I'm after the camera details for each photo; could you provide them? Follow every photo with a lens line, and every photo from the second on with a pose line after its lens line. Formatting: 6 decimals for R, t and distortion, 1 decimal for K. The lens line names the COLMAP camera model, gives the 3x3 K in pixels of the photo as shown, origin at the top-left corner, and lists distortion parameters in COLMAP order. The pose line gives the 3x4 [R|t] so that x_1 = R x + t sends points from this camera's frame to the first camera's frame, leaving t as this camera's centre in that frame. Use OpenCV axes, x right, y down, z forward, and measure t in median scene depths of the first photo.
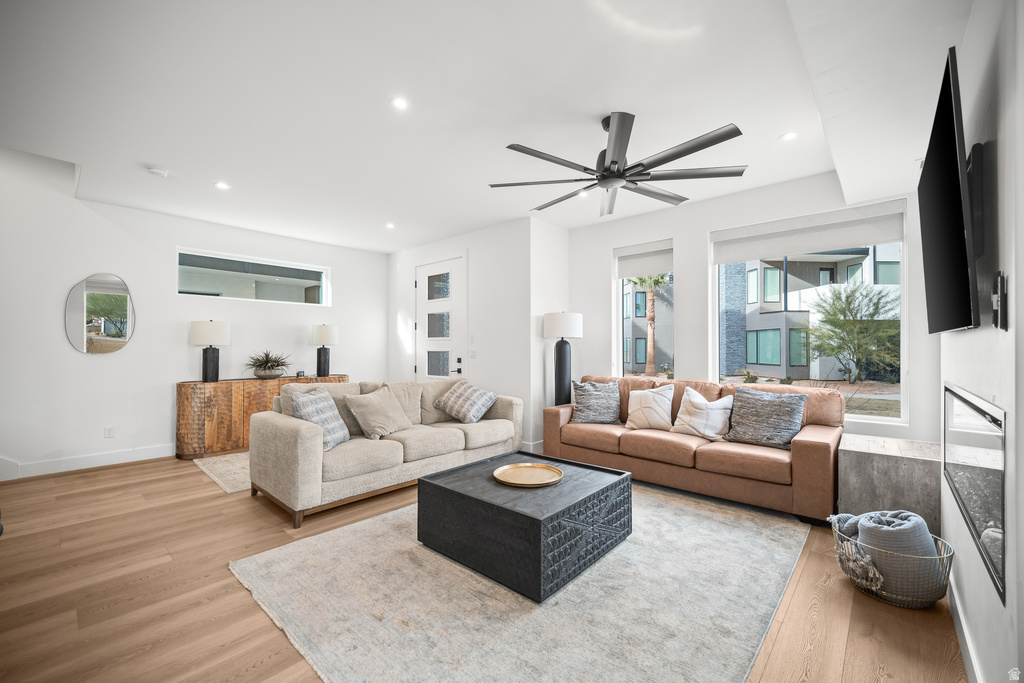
lens RADIAL K [[415.7, 0, 525.4], [0, 415.7, 344.0], [0, 0, 1]] dist [-0.002304, -0.000157]
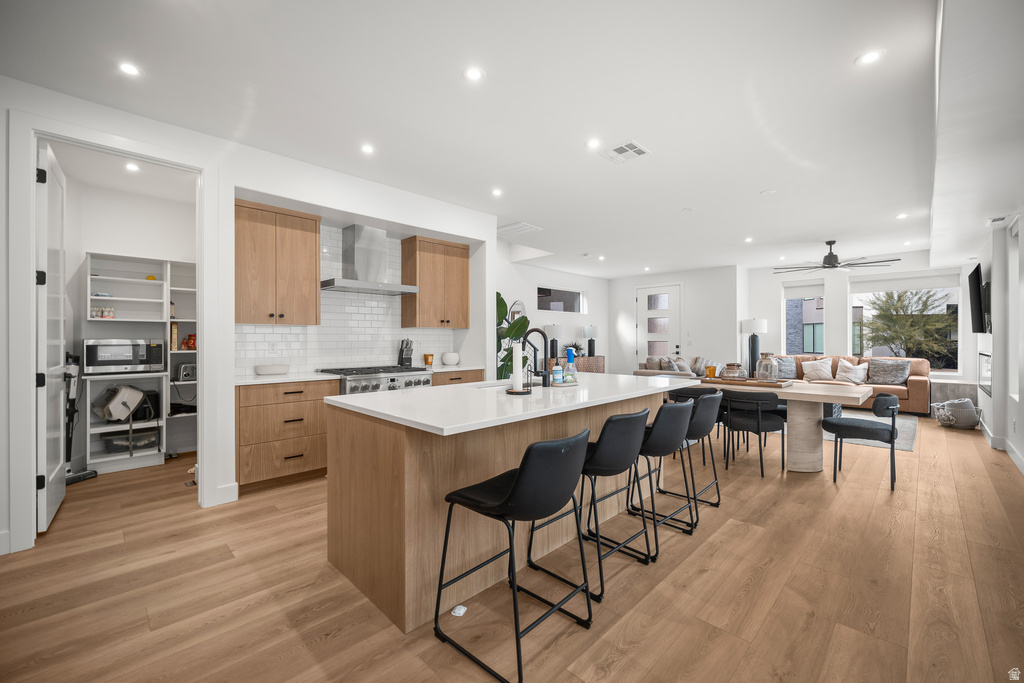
lens RADIAL K [[419.6, 0, 515.4], [0, 419.6, 338.8], [0, 0, 1]] dist [-0.002873, -0.000184]
pose [[0.998358, -0.003533, -0.057181, -0.736090], [0.003909, 0.999972, 0.006450, -0.005910], [0.057157, -0.006663, 0.998343, -0.753182]]
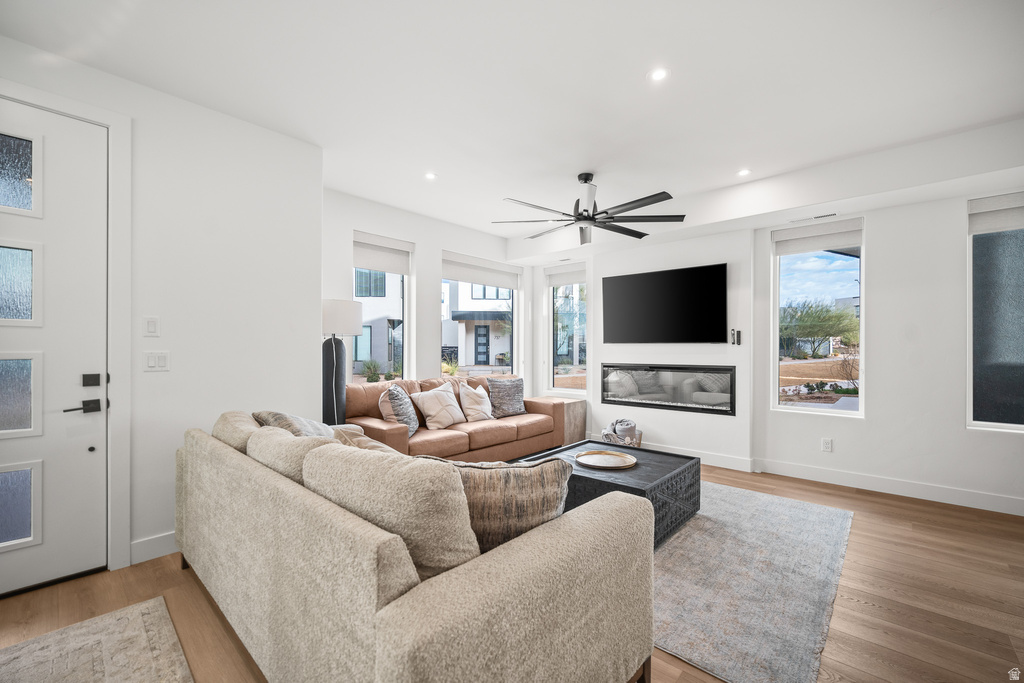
lens RADIAL K [[419.6, 0, 515.4], [0, 419.6, 338.8], [0, 0, 1]] dist [-0.002873, -0.000184]
pose [[0.010534, 0.023884, 0.999659, -0.570016], [-0.010627, 0.999661, -0.023772, 0.005604], [-0.999888, -0.010373, 0.010784, 0.607025]]
